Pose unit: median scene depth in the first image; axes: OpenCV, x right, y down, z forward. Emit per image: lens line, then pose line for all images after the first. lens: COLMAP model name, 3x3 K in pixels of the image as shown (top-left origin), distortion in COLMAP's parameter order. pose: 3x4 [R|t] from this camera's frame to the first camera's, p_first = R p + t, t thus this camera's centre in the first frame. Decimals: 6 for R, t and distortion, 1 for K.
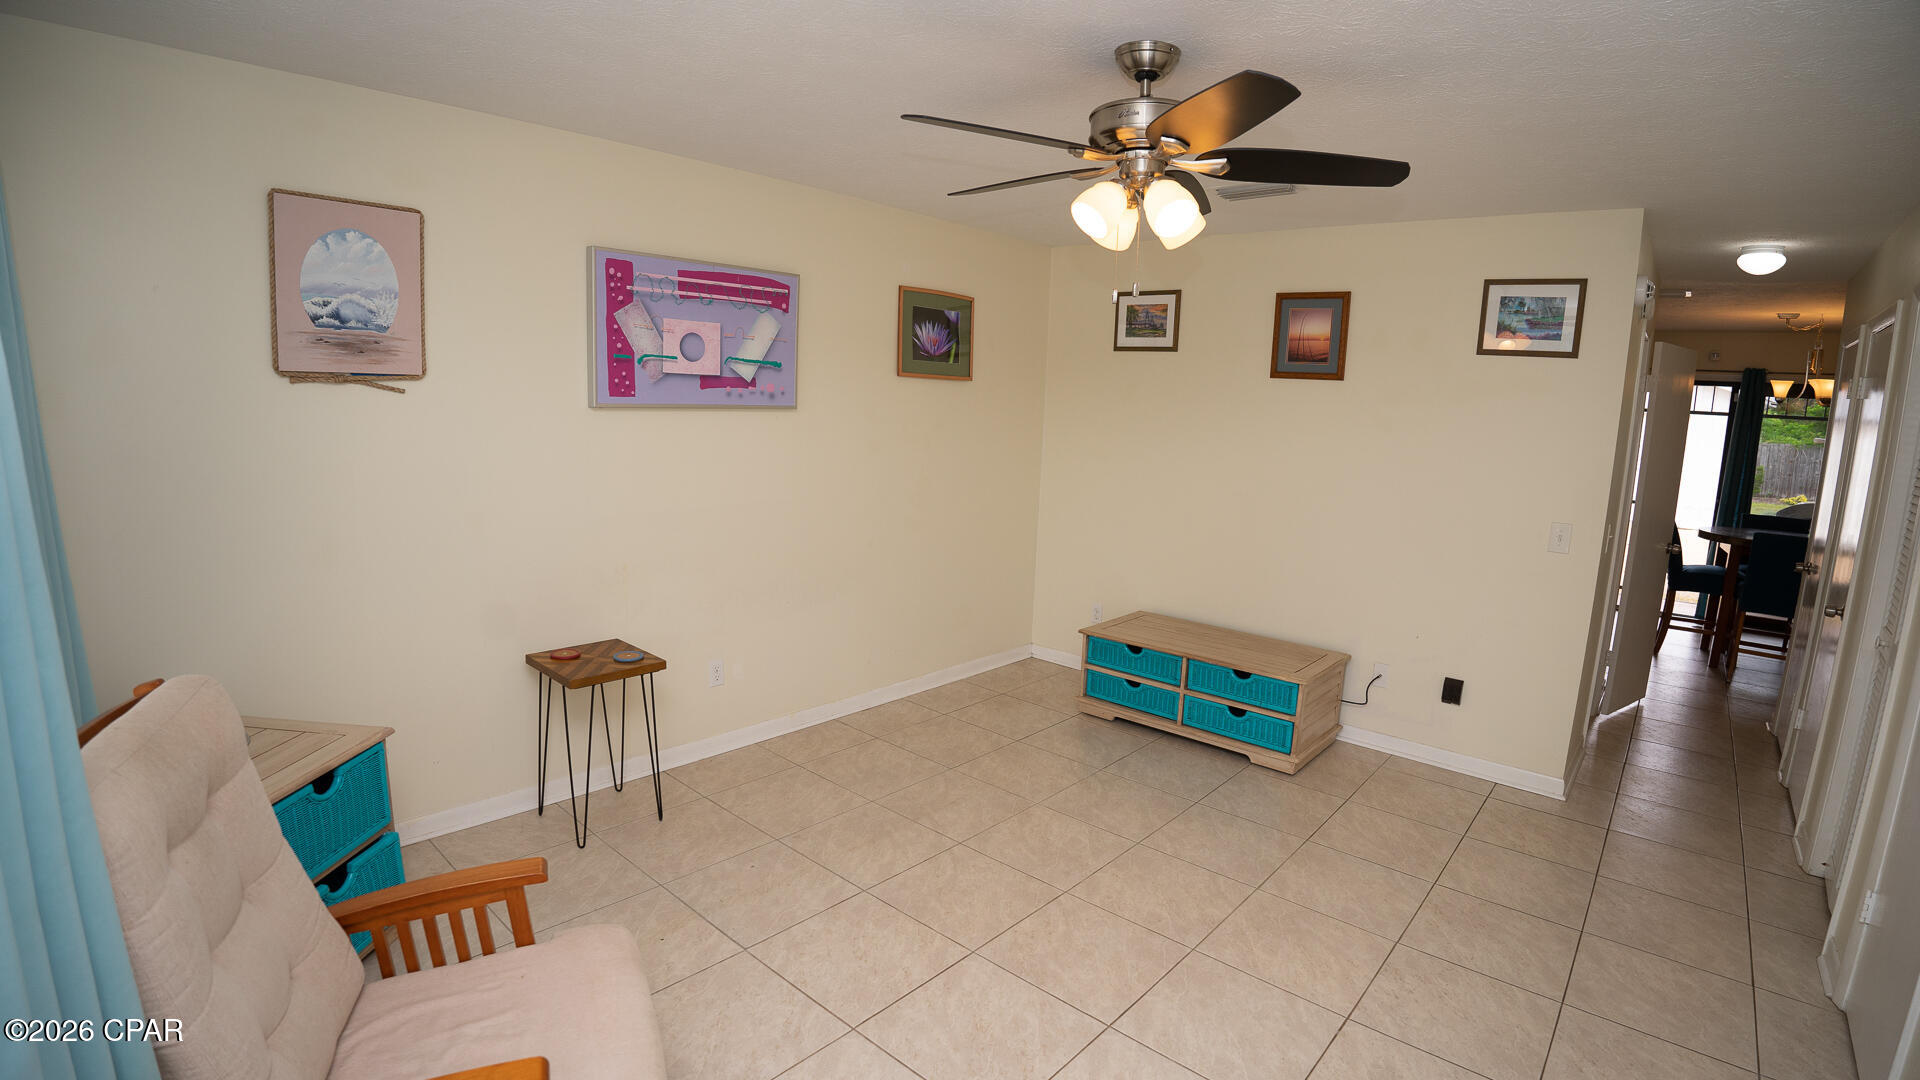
lens RADIAL K [[901.4, 0, 960.0], [0, 901.4, 540.0], [0, 0, 1]] dist [-0.114455, 0.030701]
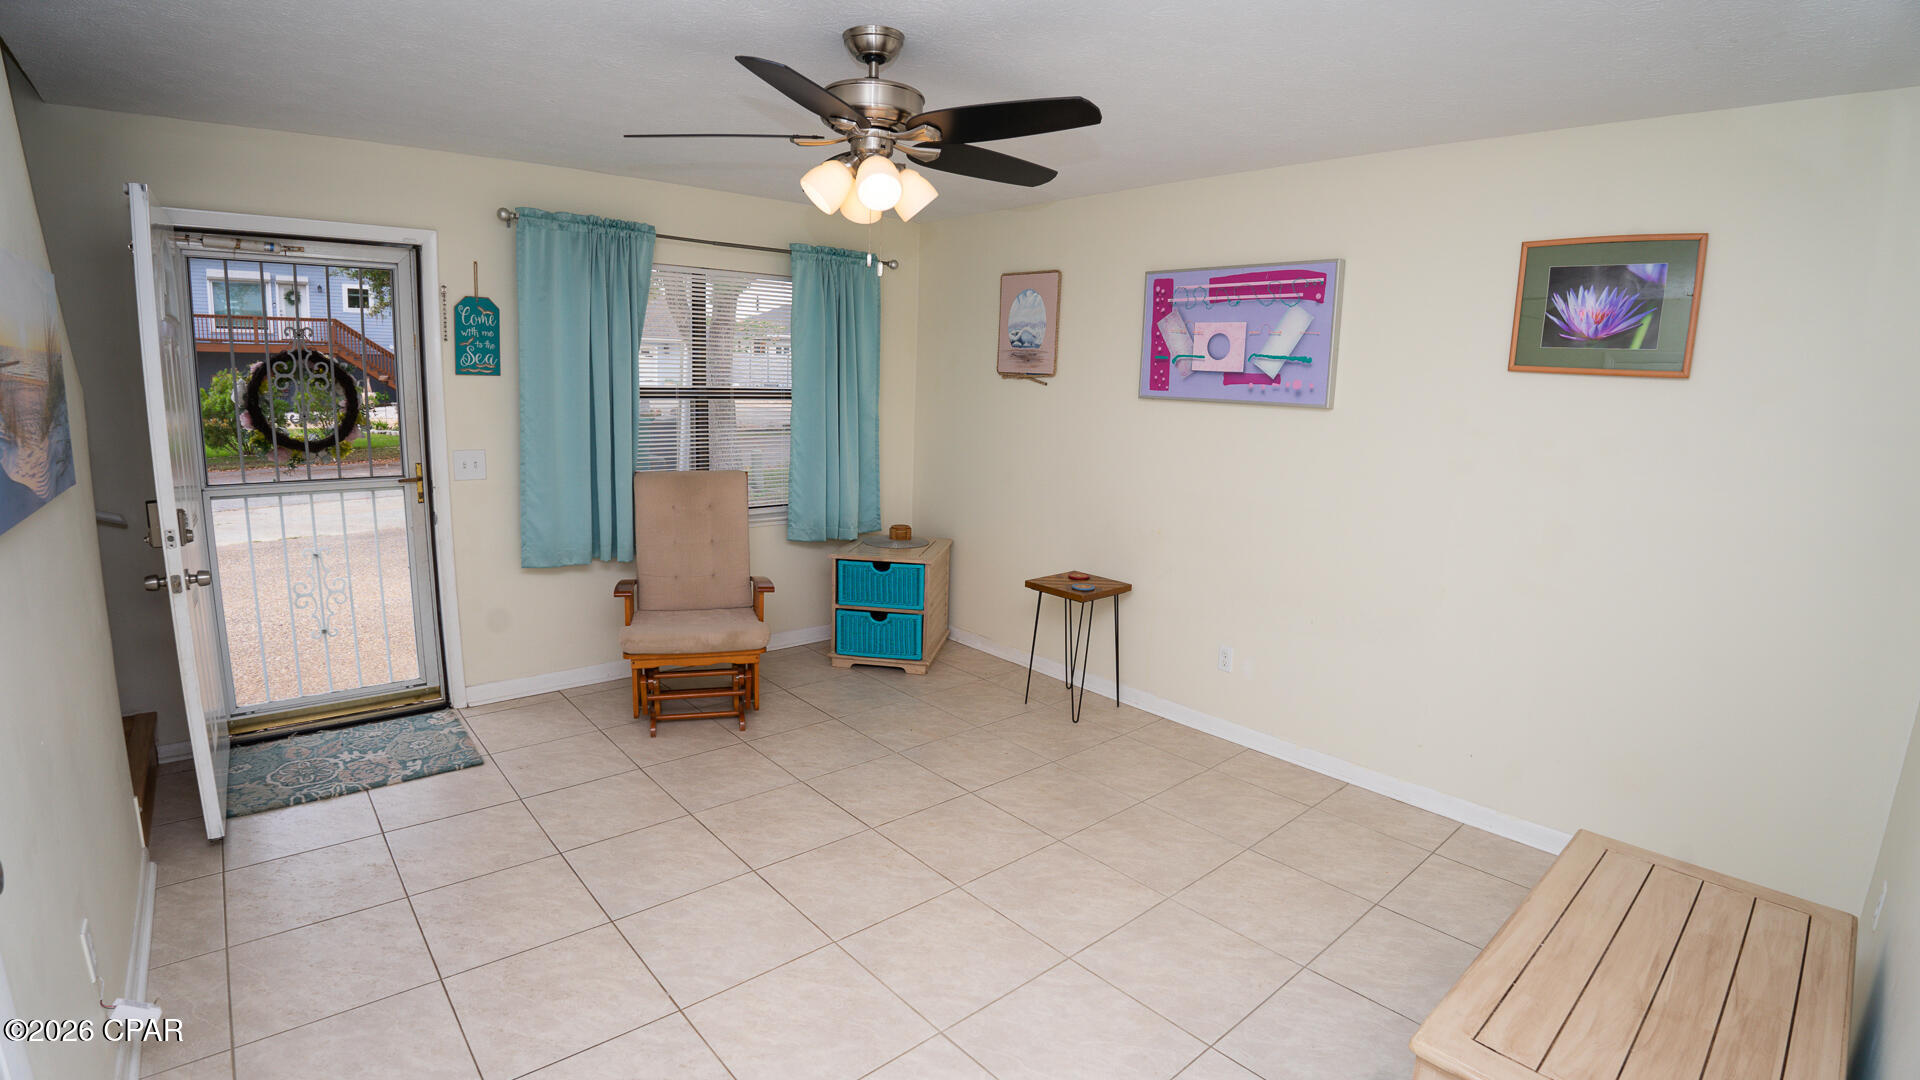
lens RADIAL K [[901.4, 0, 960.0], [0, 901.4, 540.0], [0, 0, 1]] dist [-0.114455, 0.030701]
pose [[-0.128107, 0.131102, -0.983057, 0.858624], [-0.193809, 0.968804, 0.154457, -0.095510], [0.972639, 0.210313, -0.098702, 0.863311]]
